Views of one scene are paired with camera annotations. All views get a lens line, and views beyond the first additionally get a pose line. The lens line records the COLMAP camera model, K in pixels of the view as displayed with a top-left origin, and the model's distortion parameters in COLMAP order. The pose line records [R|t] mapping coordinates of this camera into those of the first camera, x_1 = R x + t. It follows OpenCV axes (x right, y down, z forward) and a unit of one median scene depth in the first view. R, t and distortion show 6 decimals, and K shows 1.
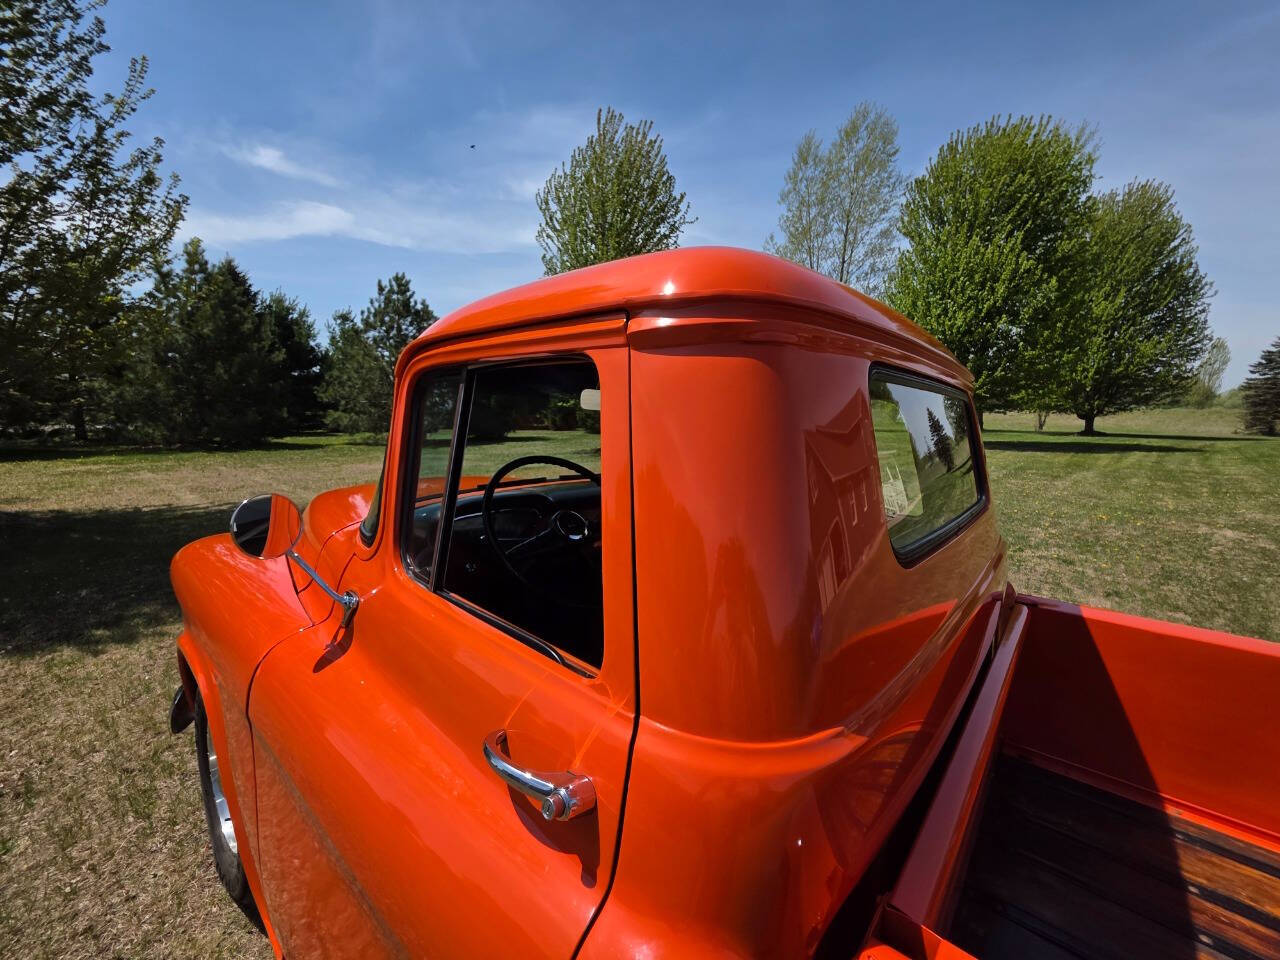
lens RADIAL K [[512.9, 0, 647.6], [0, 512.9, 474.9], [0, 0, 1]] dist [0.000947, -0.000835]
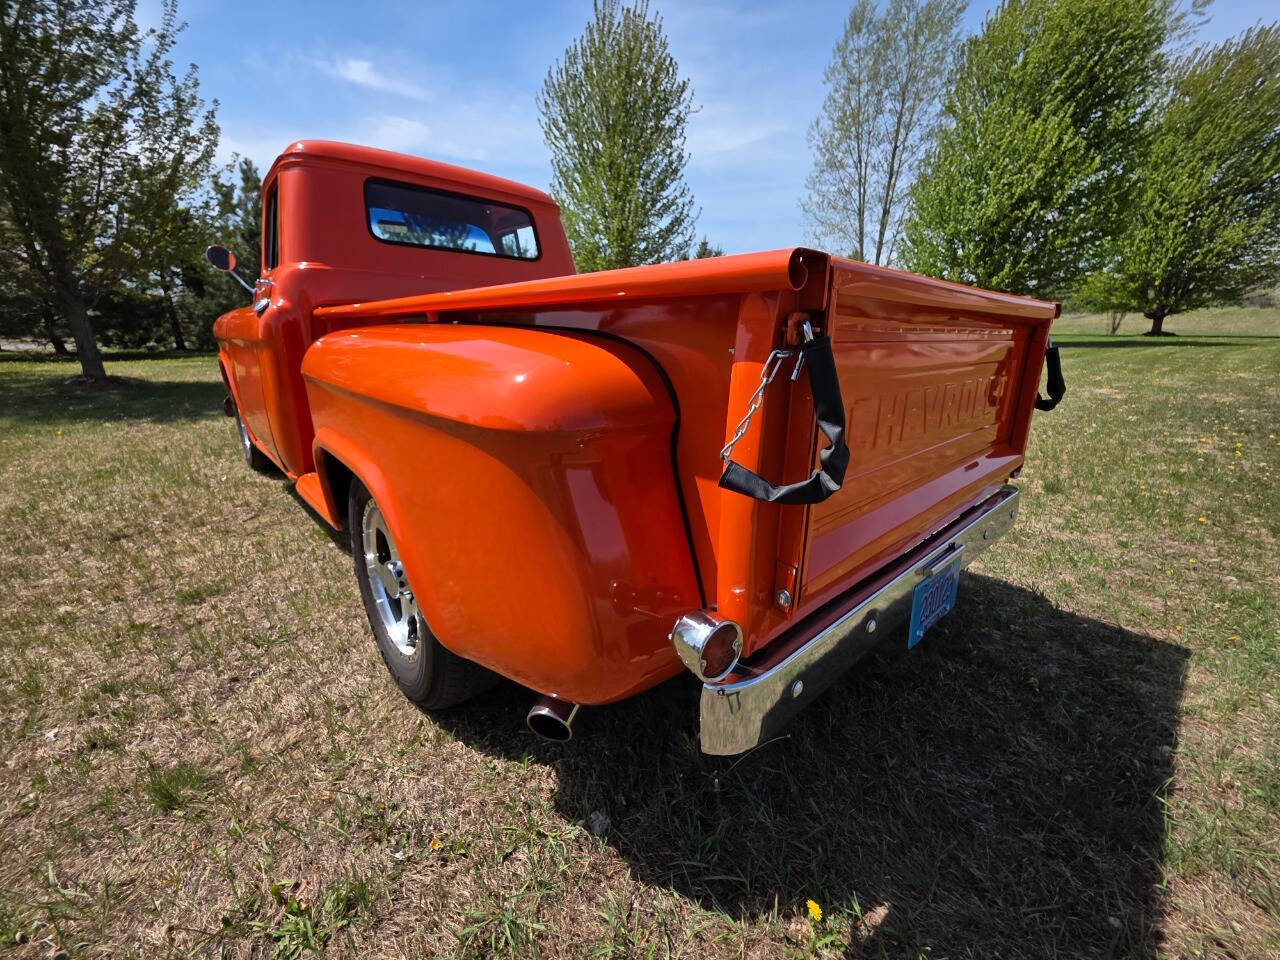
lens RADIAL K [[512.9, 0, 657.4], [0, 512.9, 479.5], [0, 0, 1]] dist [-0.001480, 0.000229]
pose [[0.994924, 0.011360, -0.099981, 0.096250], [0.004960, 0.986863, 0.161481, 0.042912], [0.100502, -0.161157, 0.981798, -0.085416]]
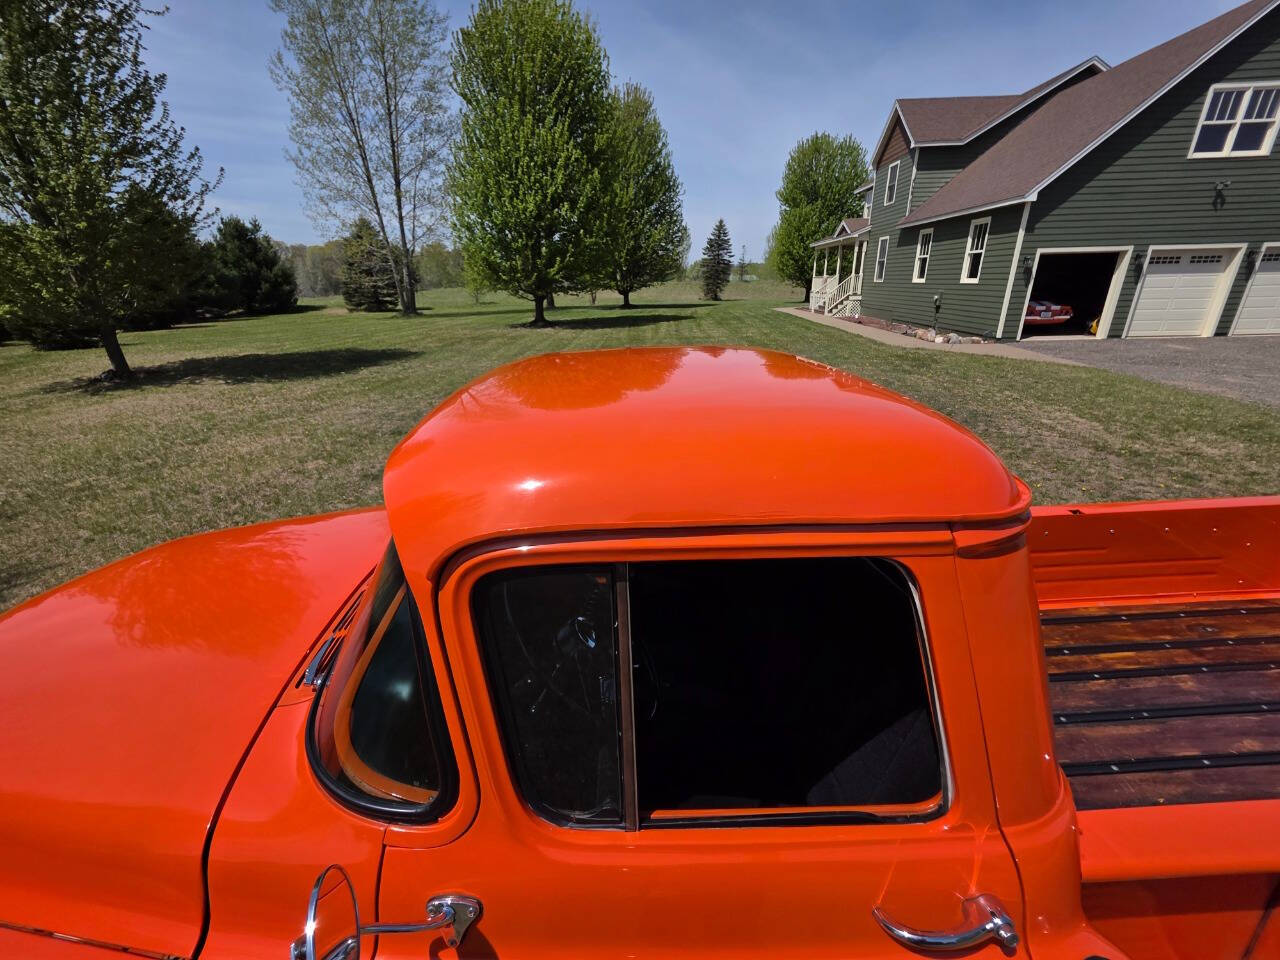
lens RADIAL K [[514.4, 0, 645.1], [0, 514.4, 475.8], [0, 0, 1]] dist [-0.000544, 0.000458]
pose [[0.721293, -0.264300, 0.640220, -0.039339], [0.113700, 0.956975, 0.266968, -0.026399], [-0.683234, -0.119769, 0.720310, 0.023497]]
